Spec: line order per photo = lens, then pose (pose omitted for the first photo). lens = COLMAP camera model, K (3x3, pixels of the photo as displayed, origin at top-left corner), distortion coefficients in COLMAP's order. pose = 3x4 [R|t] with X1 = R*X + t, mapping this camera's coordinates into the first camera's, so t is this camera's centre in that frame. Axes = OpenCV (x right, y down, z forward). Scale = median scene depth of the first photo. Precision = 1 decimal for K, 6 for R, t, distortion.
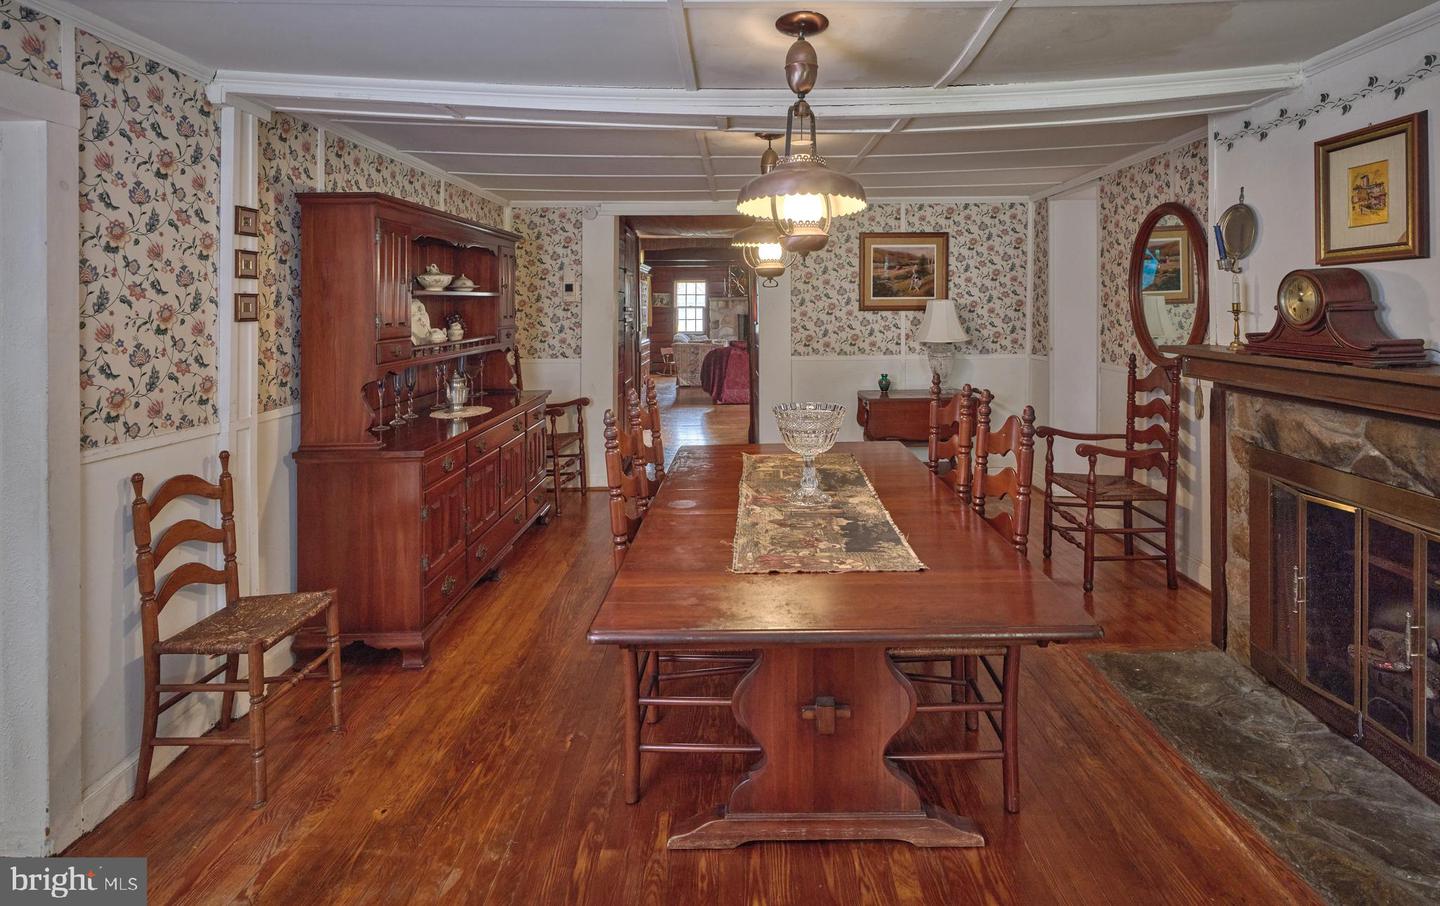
lens RADIAL K [[720.3, 0, 738.5], [0, 720.3, 303.6], [0, 0, 1]] dist [0.002114, -0.000606]
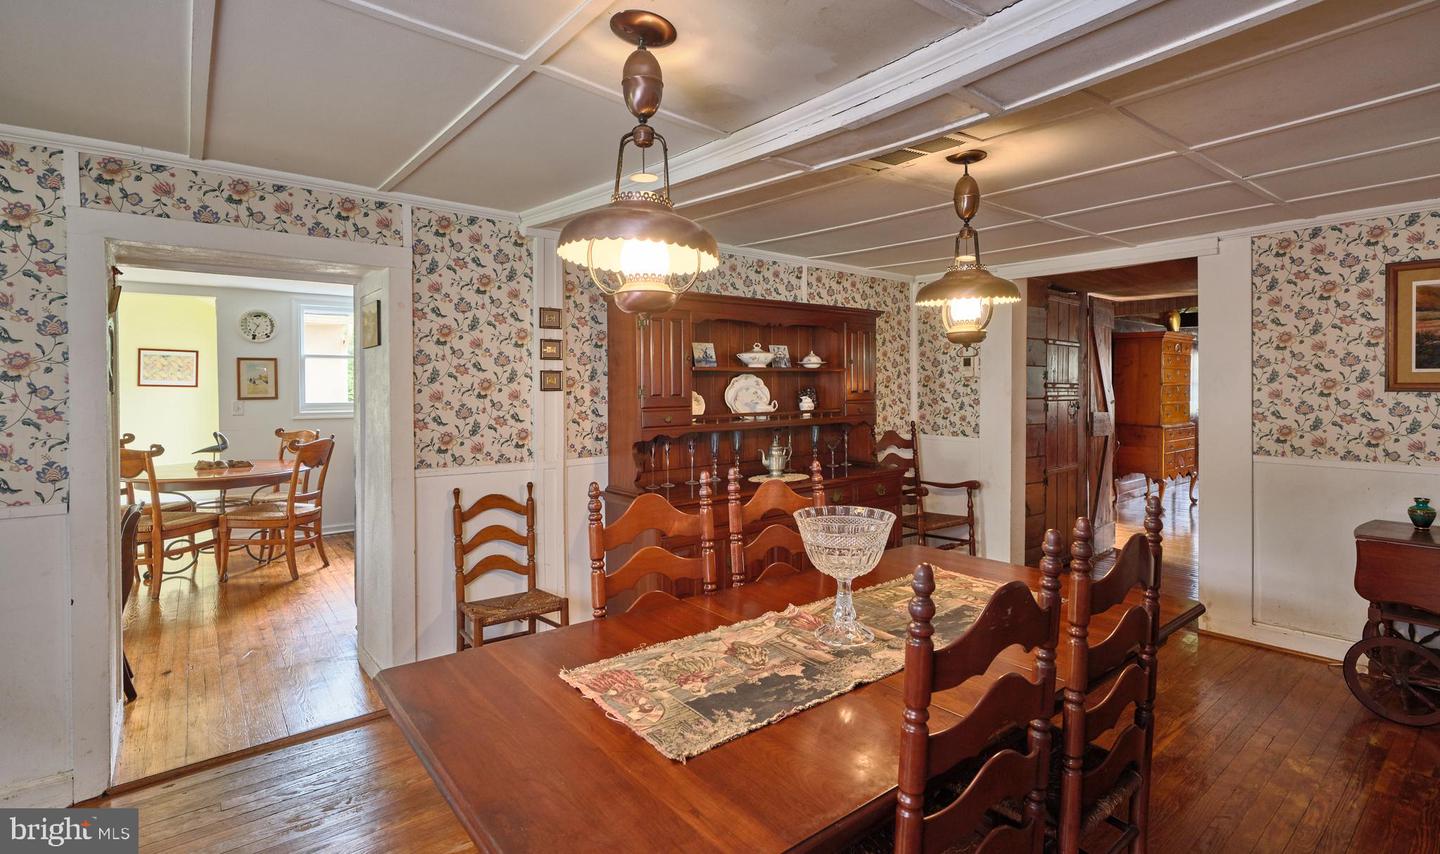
lens RADIAL K [[690.5, 0, 775.8], [0, 690.5, 389.2], [0, 0, 1]] dist [-0.001536, -0.000269]
pose [[0.645596, 0.012245, -0.763581, 0.628950], [-0.001624, 0.999891, 0.014661, 0.001527], [0.763677, -0.008224, 0.645546, 0.495825]]
